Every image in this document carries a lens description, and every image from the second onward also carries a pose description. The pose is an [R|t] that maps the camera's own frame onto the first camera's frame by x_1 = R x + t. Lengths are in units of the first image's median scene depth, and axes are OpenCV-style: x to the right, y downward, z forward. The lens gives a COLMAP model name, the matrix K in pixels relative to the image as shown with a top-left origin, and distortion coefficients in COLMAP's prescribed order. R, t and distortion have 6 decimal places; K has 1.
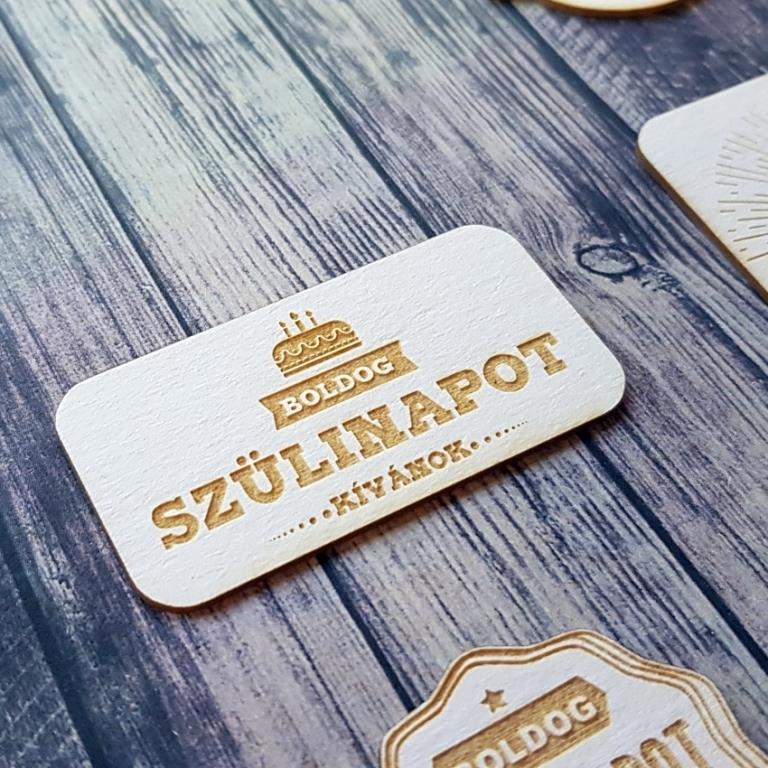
lens RADIAL K [[1270.5, 0, 296.2], [0, 1270.5, 383.2], [0, 0, 1]] dist [0.059838, 0.008255]
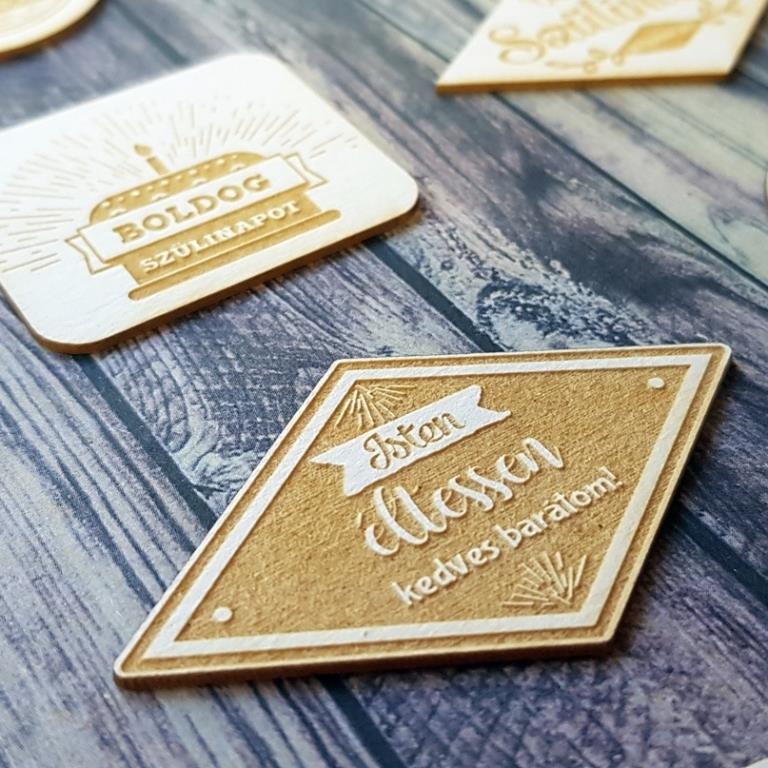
lens RADIAL K [[1264.4, 0, 379.9], [0, 1264.4, 384.0], [0, 0, 1]] dist [0.082842, -0.007501]
pose [[0.992038, -0.096887, 0.080453, 0.514041], [0.108981, 0.980604, -0.162906, 0.151823], [-0.063109, 0.170376, 0.983356, 0.101448]]
